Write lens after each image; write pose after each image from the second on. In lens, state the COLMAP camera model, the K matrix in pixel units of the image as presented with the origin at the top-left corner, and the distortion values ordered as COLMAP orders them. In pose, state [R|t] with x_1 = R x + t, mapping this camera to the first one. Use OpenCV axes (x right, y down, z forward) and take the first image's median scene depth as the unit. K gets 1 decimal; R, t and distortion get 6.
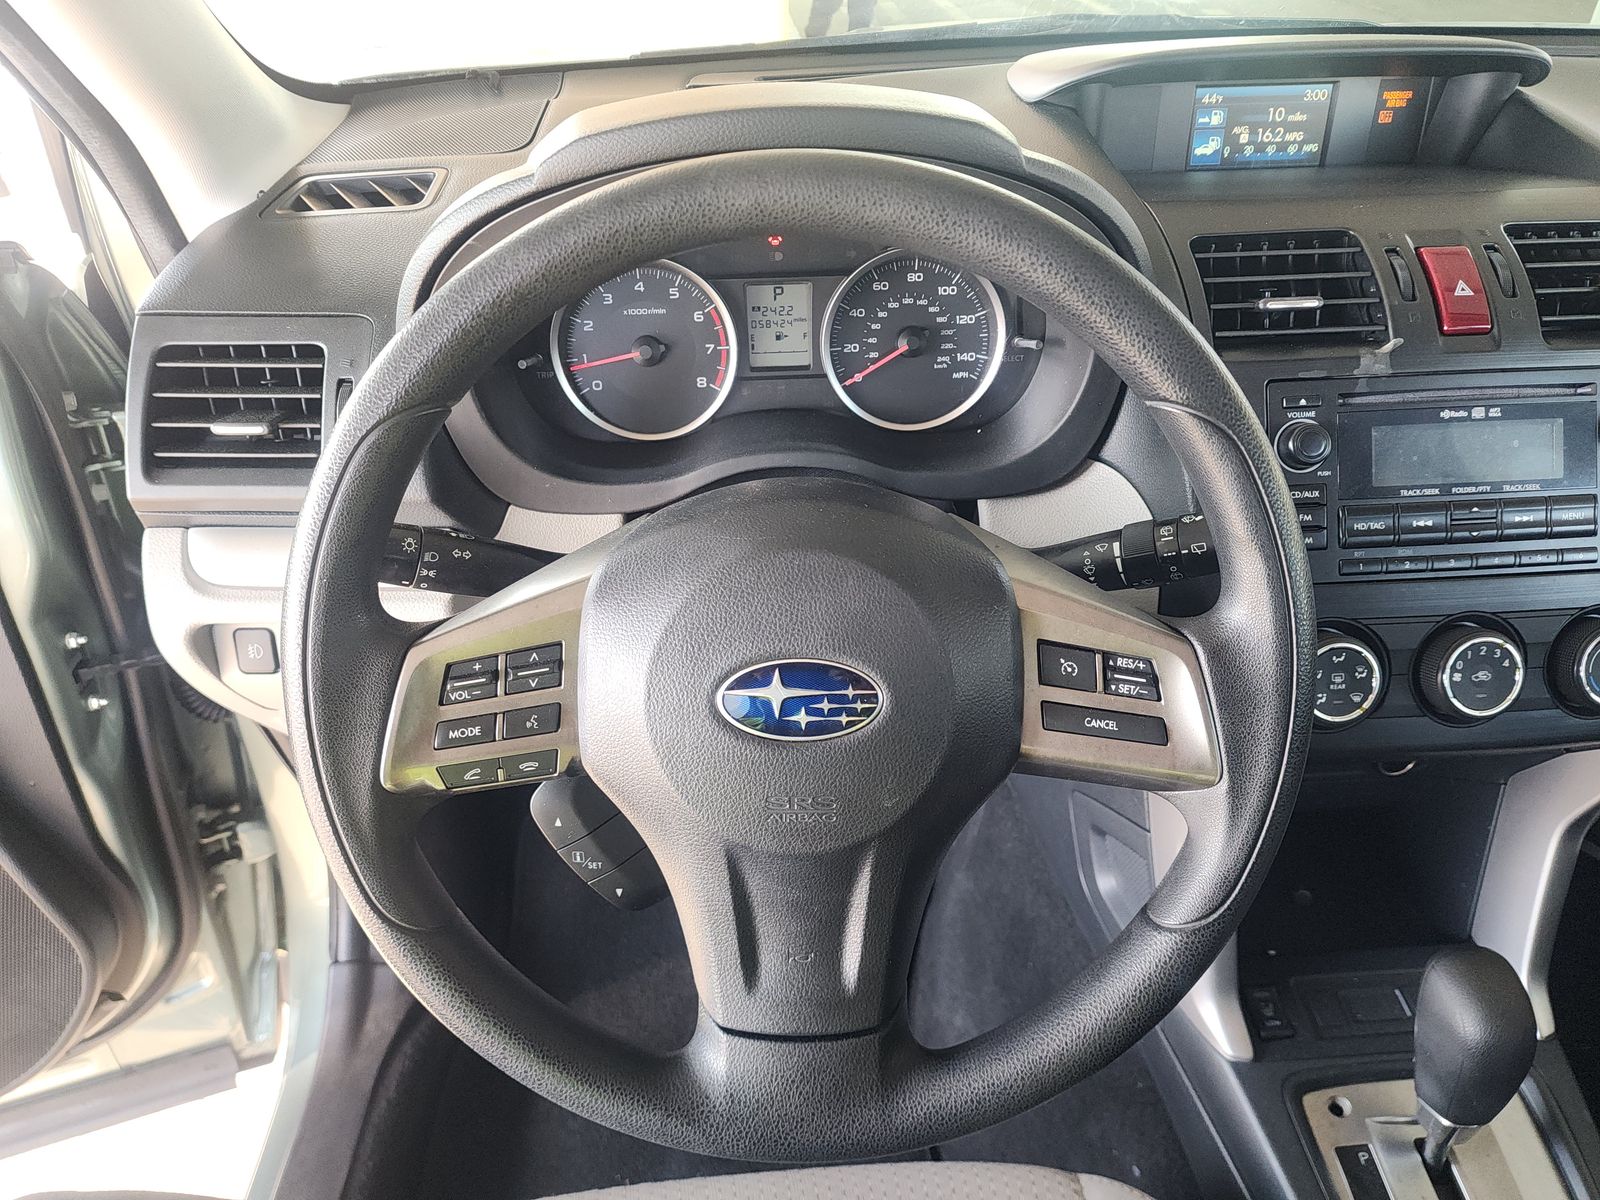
lens RADIAL K [[1068.3, 0, 810.5], [0, 1068.3, 593.3], [0, 0, 1]] dist [0.062612, -0.074707]
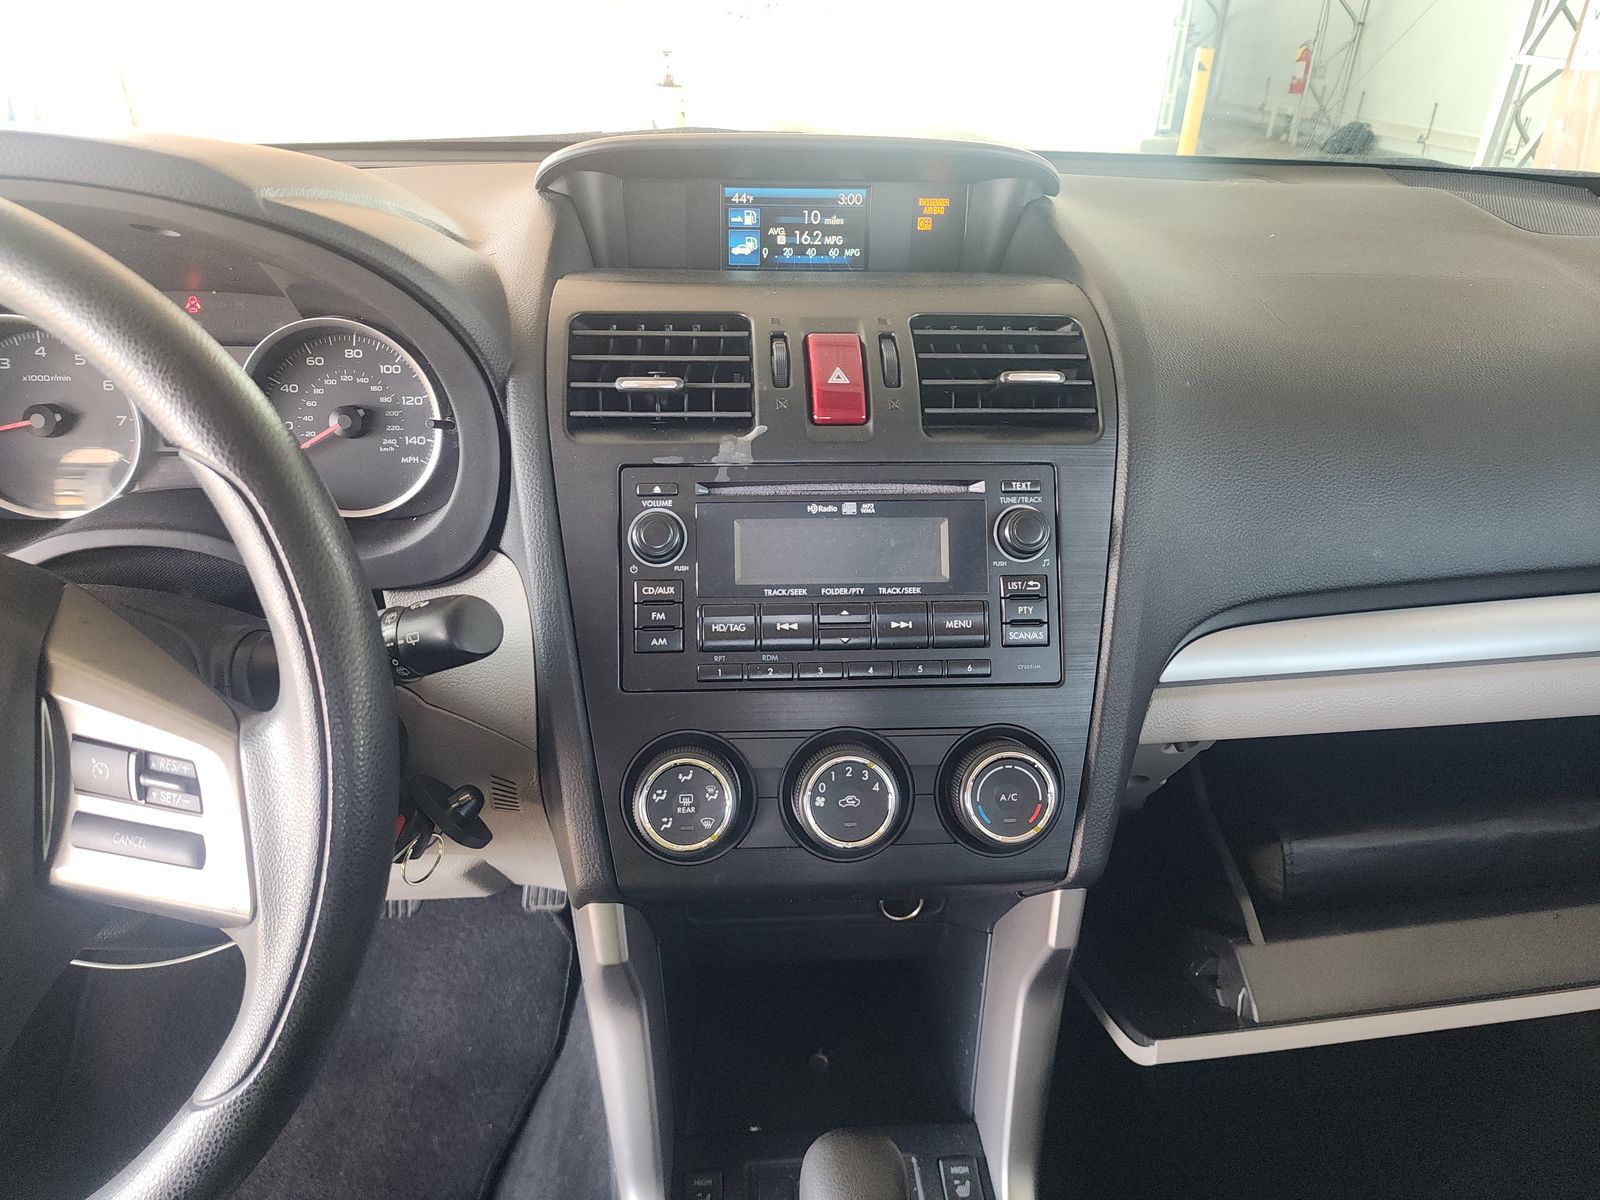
lens RADIAL K [[1068.3, 0, 810.5], [0, 1068.3, 593.3], [0, 0, 1]] dist [0.062612, -0.074707]
pose [[0.999267, 0.030112, 0.023629, 0.562007], [-0.026921, 0.991749, -0.125336, 0.018595], [-0.027208, 0.124608, 0.991833, 0.113325]]
